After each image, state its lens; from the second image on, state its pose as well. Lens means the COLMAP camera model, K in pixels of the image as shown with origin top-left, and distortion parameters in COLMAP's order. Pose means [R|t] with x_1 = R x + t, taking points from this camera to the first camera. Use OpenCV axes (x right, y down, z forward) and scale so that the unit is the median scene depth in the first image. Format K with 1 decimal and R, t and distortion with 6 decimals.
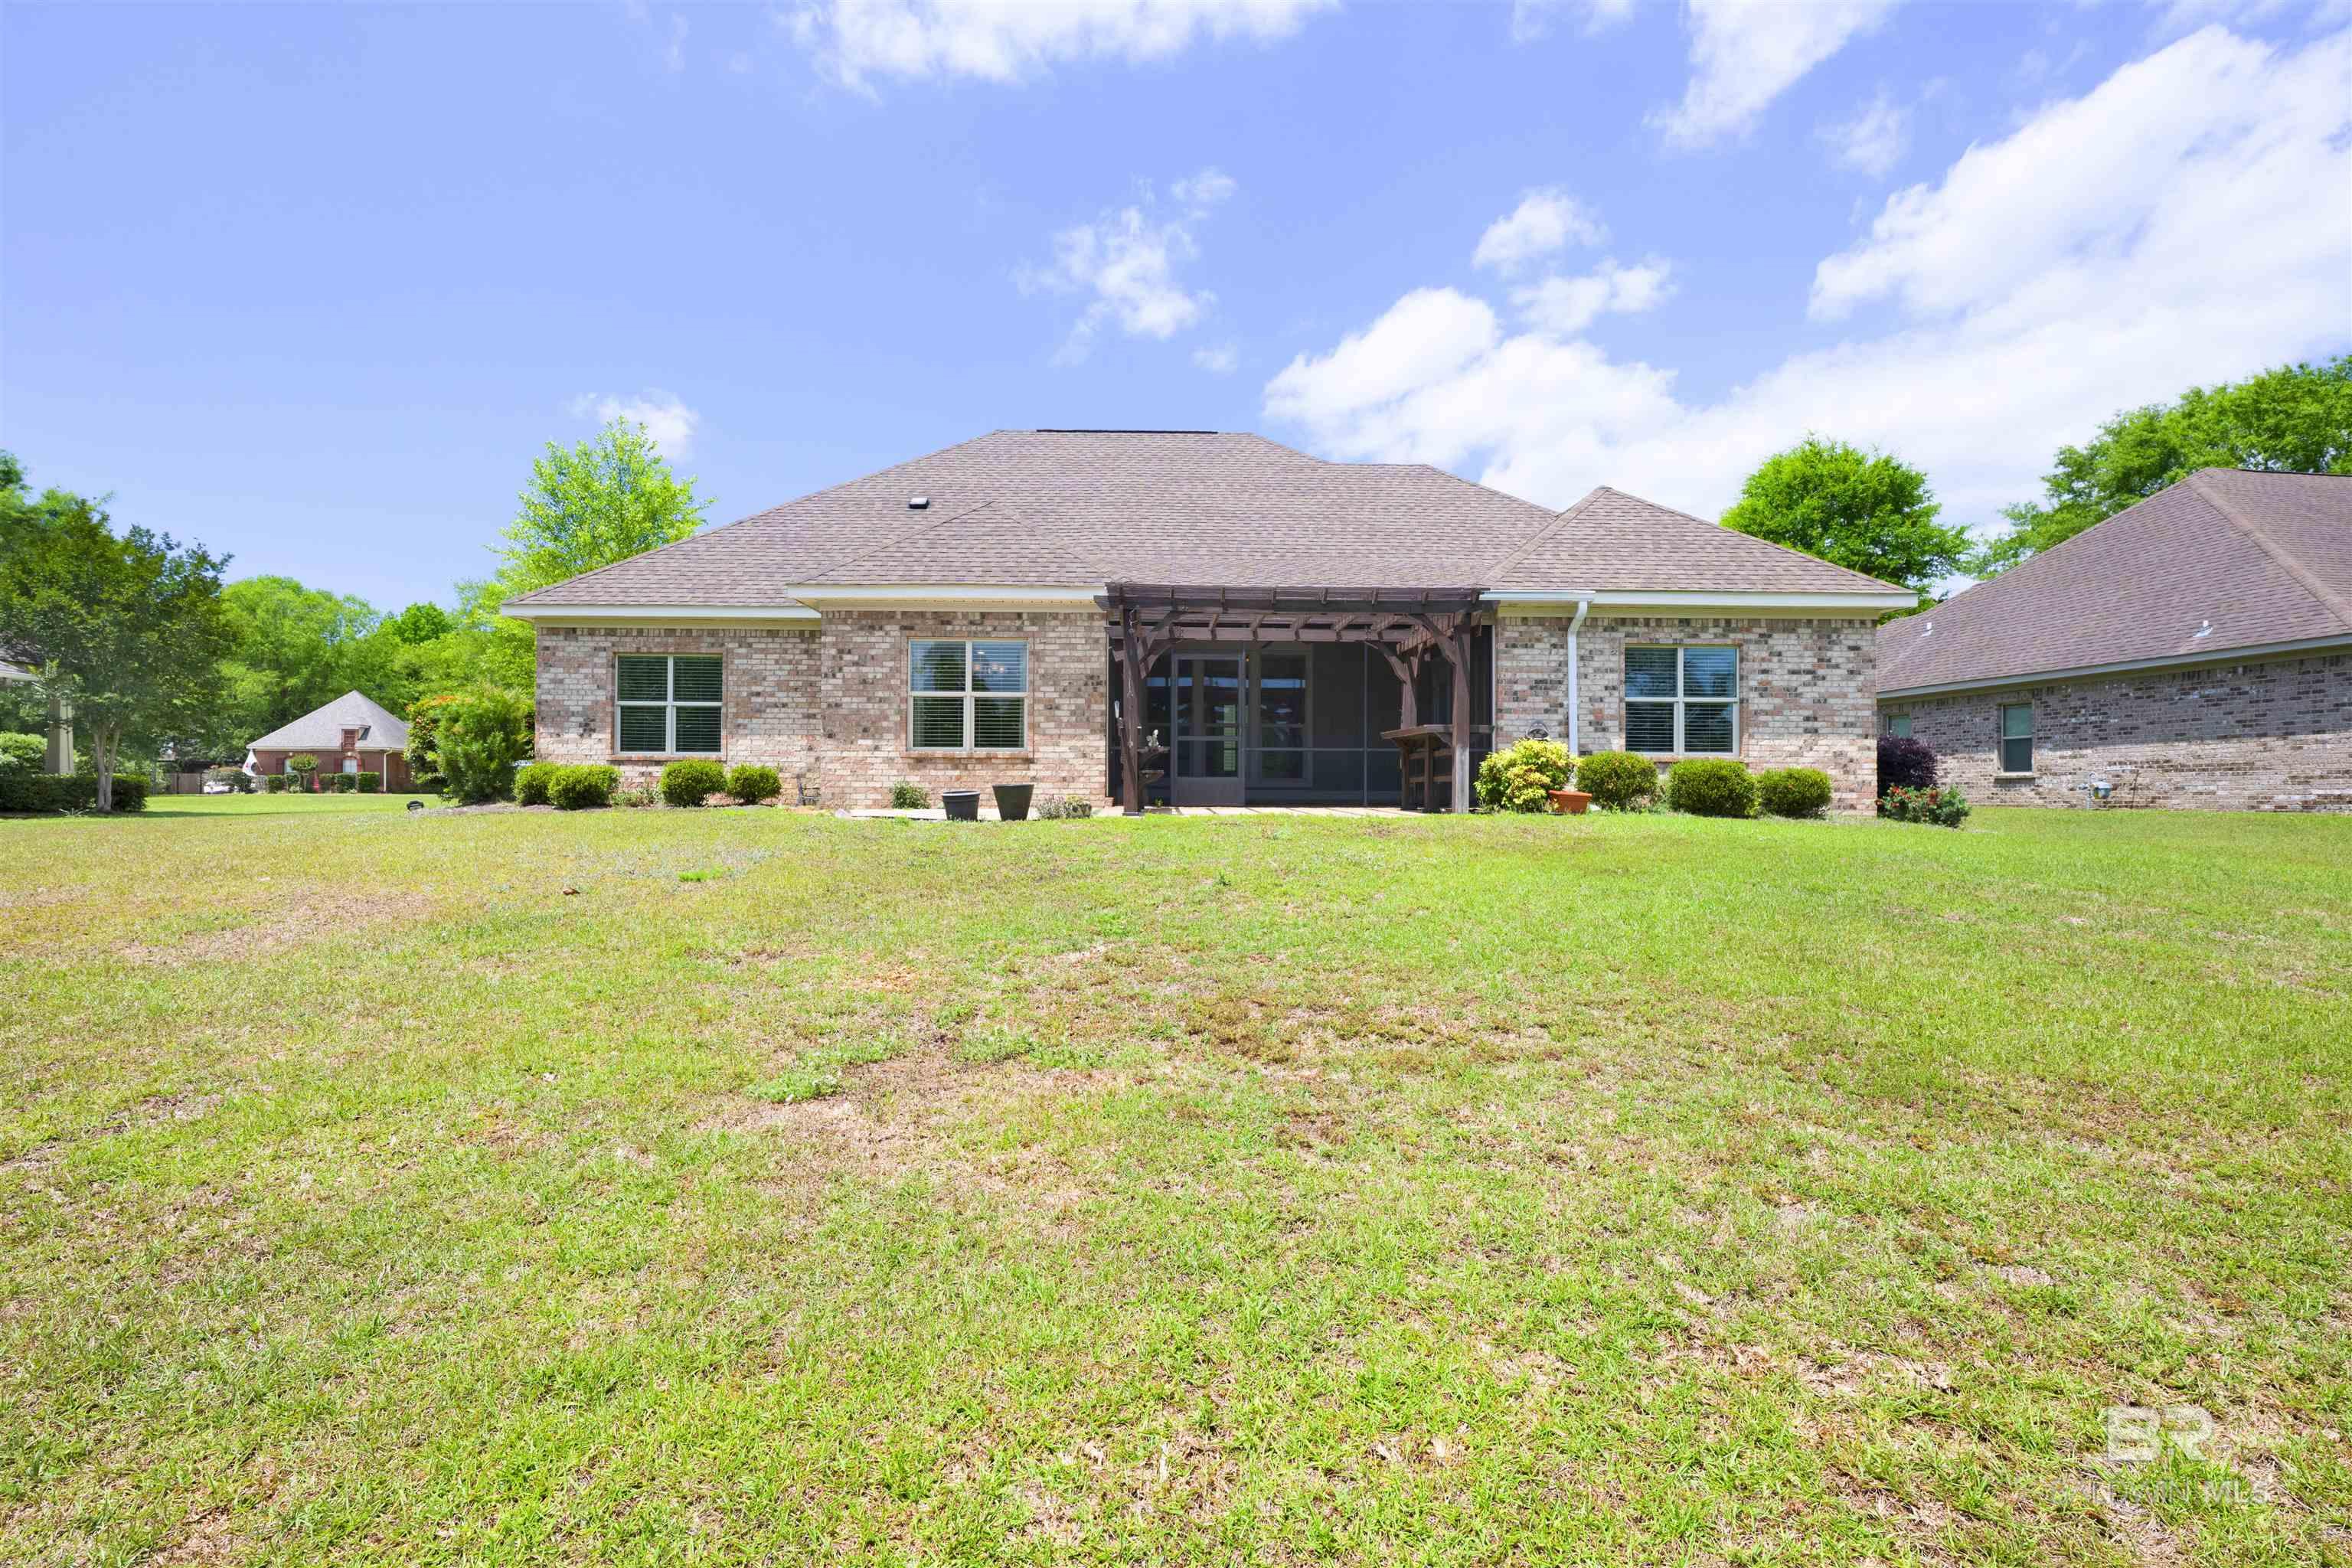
lens RADIAL K [[1068.3, 0, 1170.1], [0, 1068.3, 779.4], [0, 0, 1]] dist [-0.004149, -0.000085]
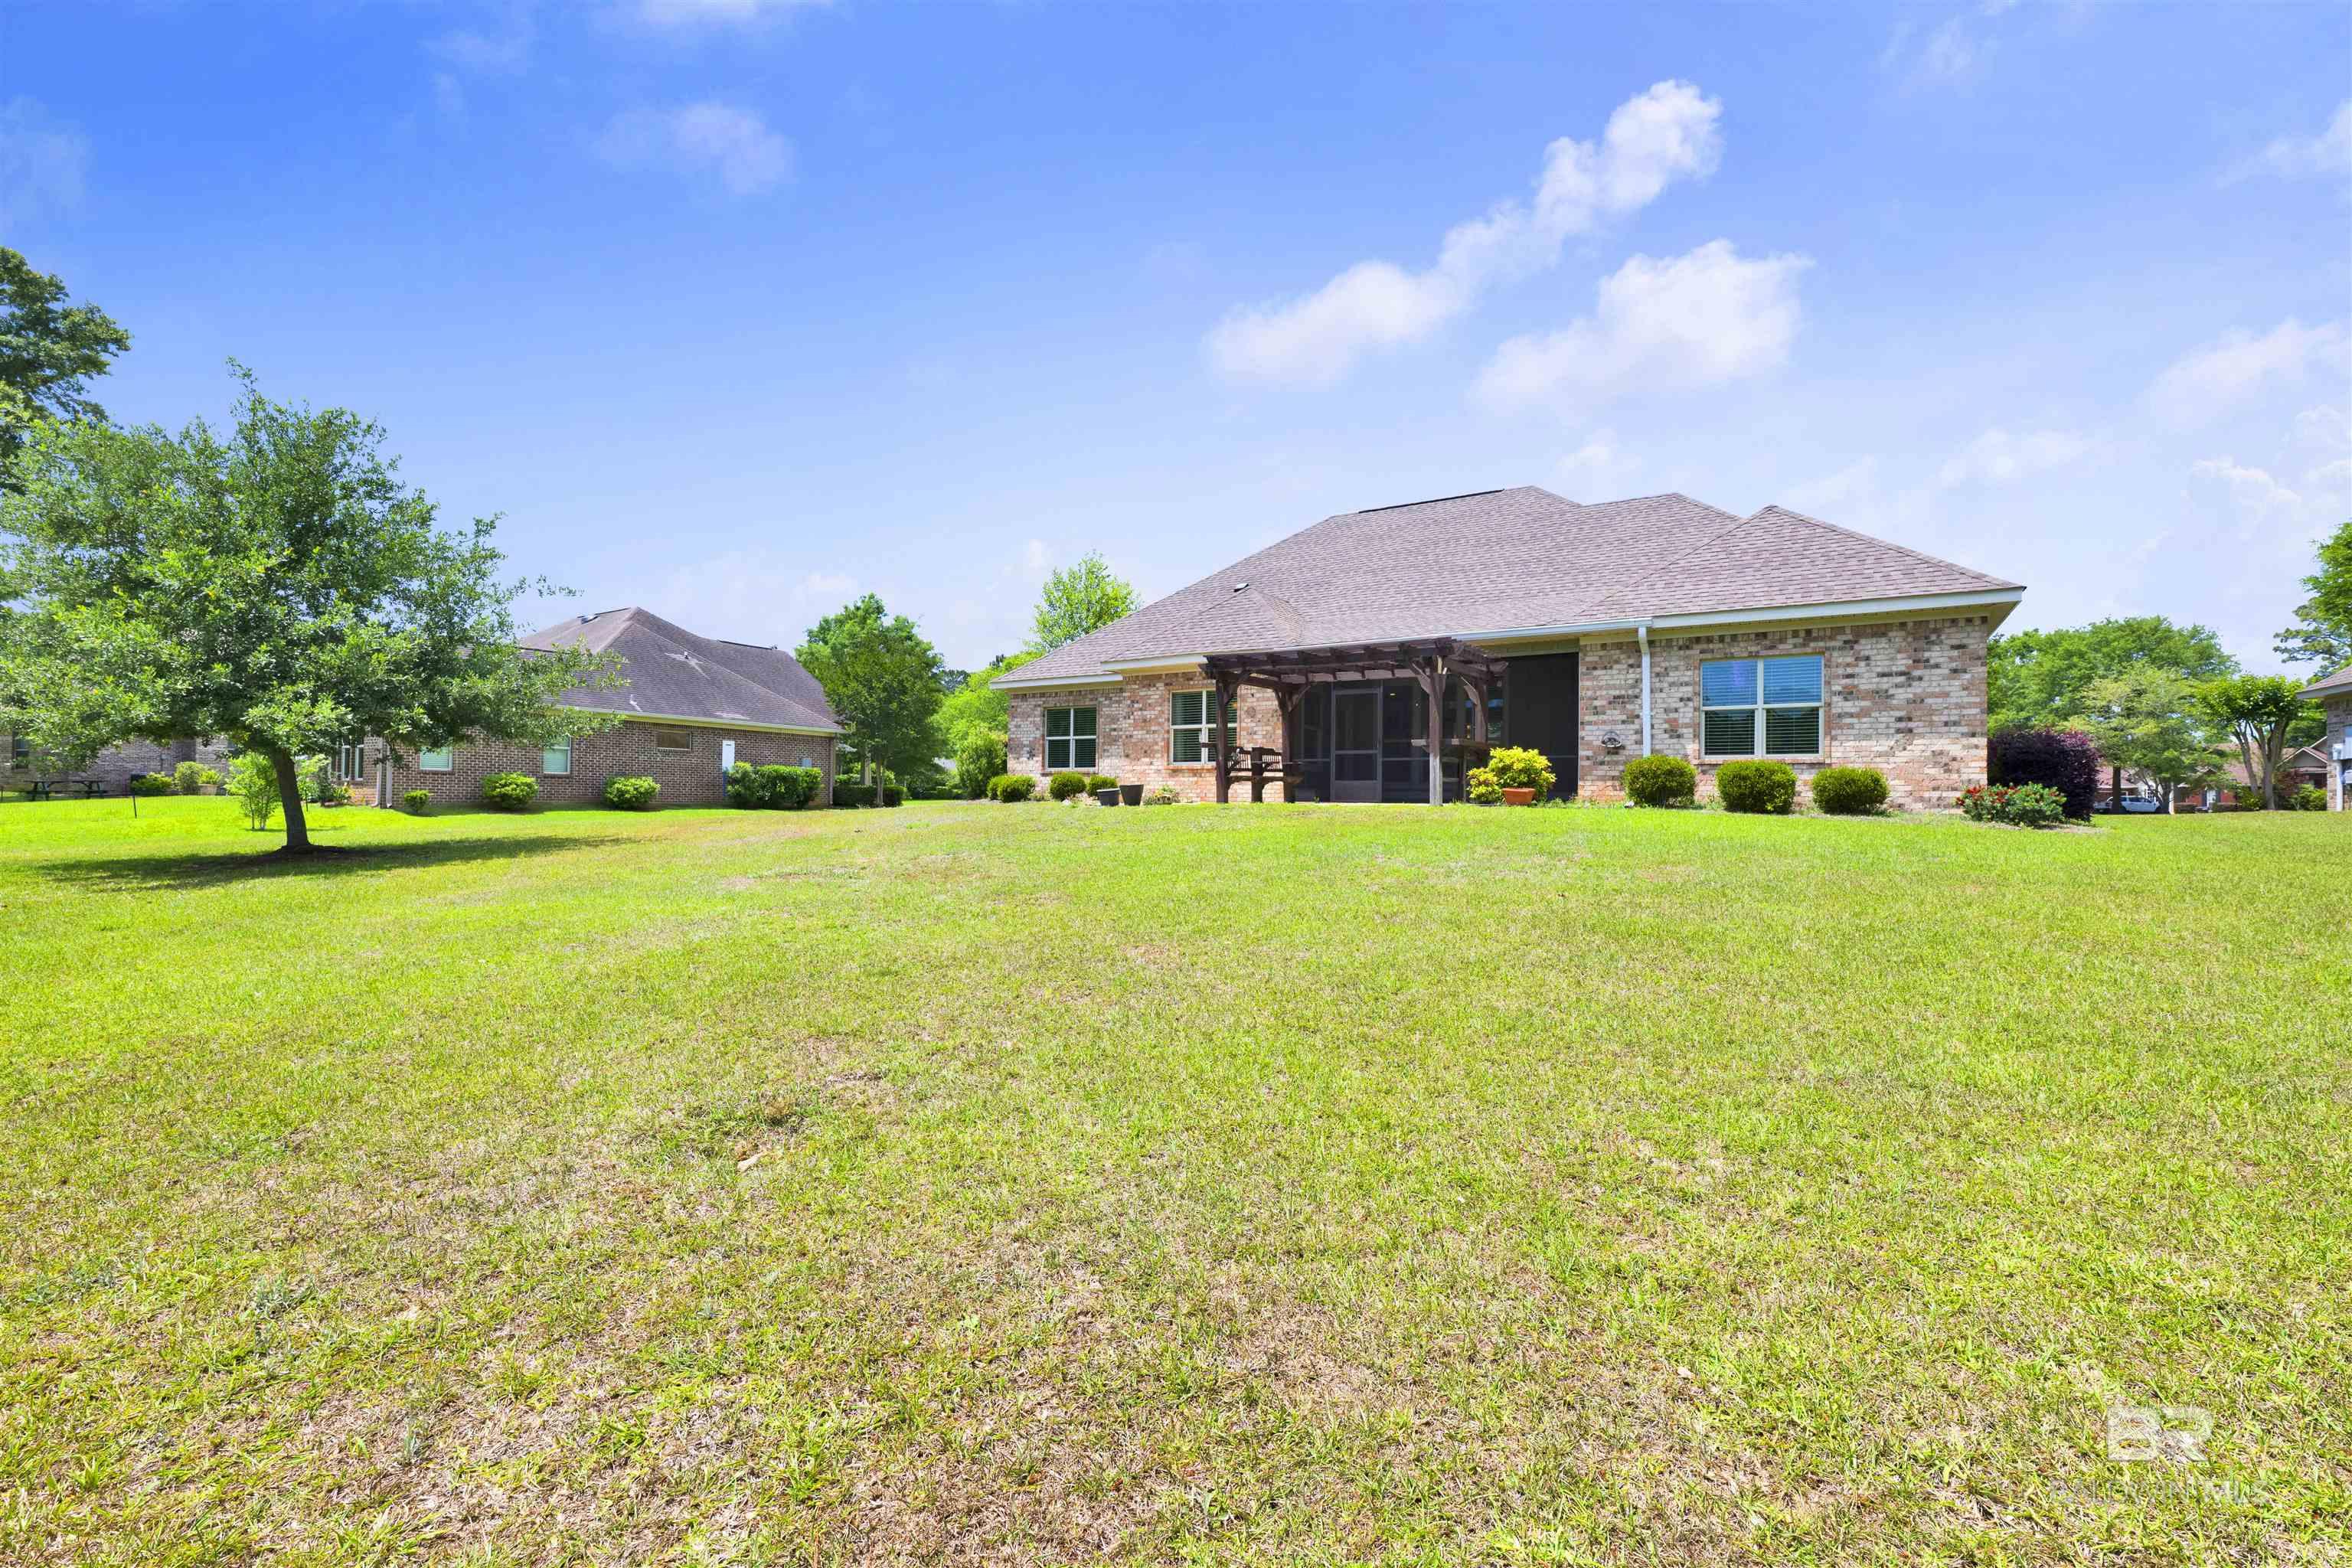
lens RADIAL K [[991.7, 0, 1186.9], [0, 991.7, 788.8], [0, 0, 1]] dist [0.002067, -0.000635]
pose [[0.840352, -0.002811, -0.542034, 0.538106], [0.001418, 0.999995, -0.002986, 0.011661], [0.542039, 0.001741, 0.840351, -0.172368]]
